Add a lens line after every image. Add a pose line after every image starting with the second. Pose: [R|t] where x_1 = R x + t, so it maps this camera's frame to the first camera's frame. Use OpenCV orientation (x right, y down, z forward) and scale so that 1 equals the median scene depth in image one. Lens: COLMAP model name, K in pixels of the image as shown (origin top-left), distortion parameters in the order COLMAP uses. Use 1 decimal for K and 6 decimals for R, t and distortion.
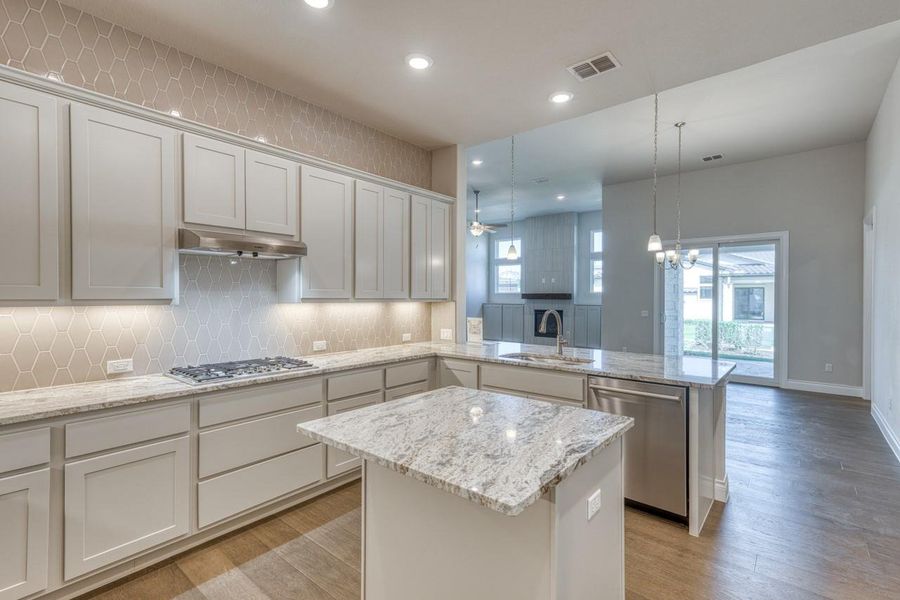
lens RADIAL K [[428.2, 0, 449.9], [0, 428.2, 297.8], [0, 0, 1]] dist [0.016678, 0.001751]
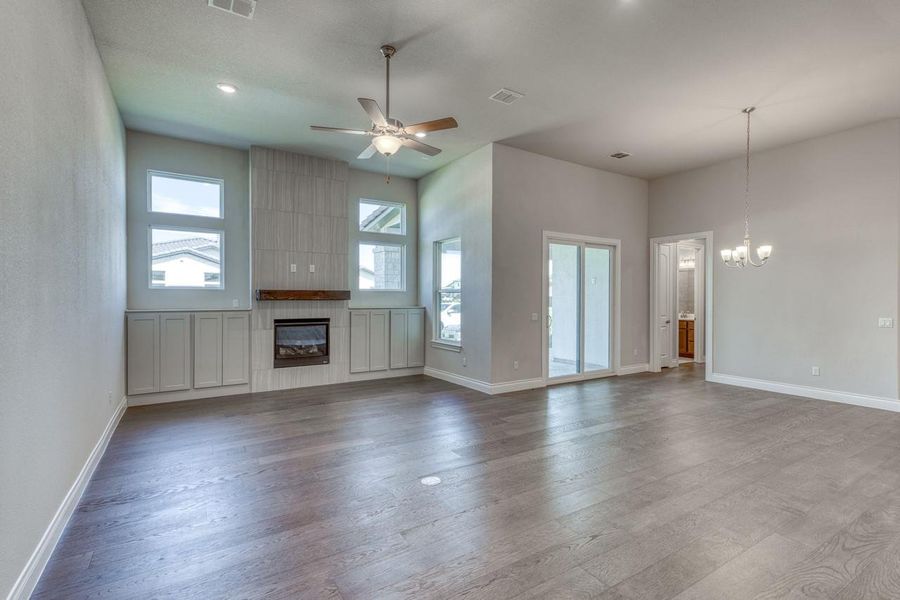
lens RADIAL K [[428.2, 0, 430.0], [0, 428.2, 298.6], [0, 0, 1]] dist [0.016678, 0.001751]
pose [[0.296899, -0.003939, 0.954901, -0.267056], [0.001786, 0.999992, 0.003569, -0.000570], [-0.954907, 0.000646, 0.296904, 0.646223]]
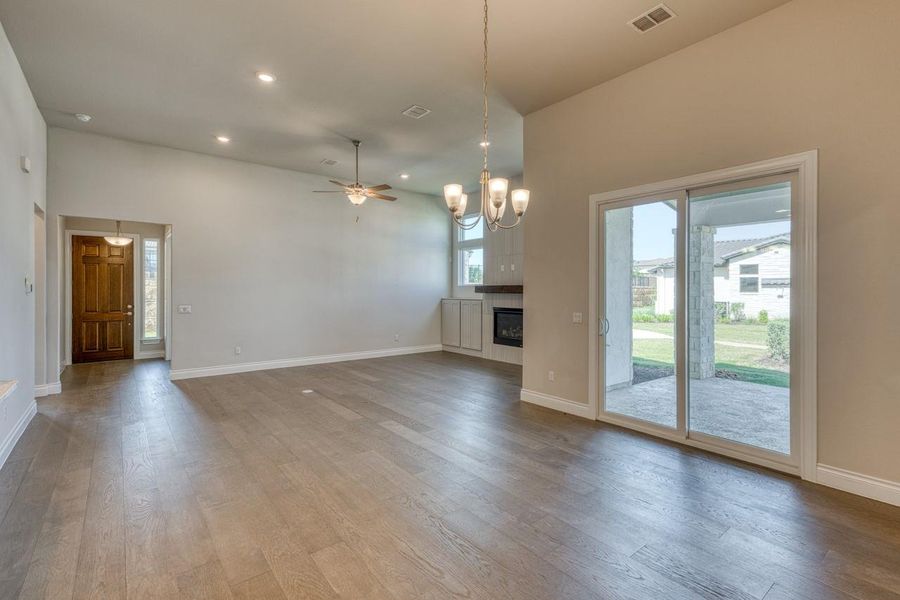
lens RADIAL K [[428.2, 0, 452.6], [0, 428.2, 288.1], [0, 0, 1]] dist [0.016678, 0.001751]
pose [[0.980983, -0.001743, -0.194088, 0.272376], [-0.000220, 0.999949, -0.010091, 0.001536], [0.194096, 0.009942, 0.980932, 0.257644]]
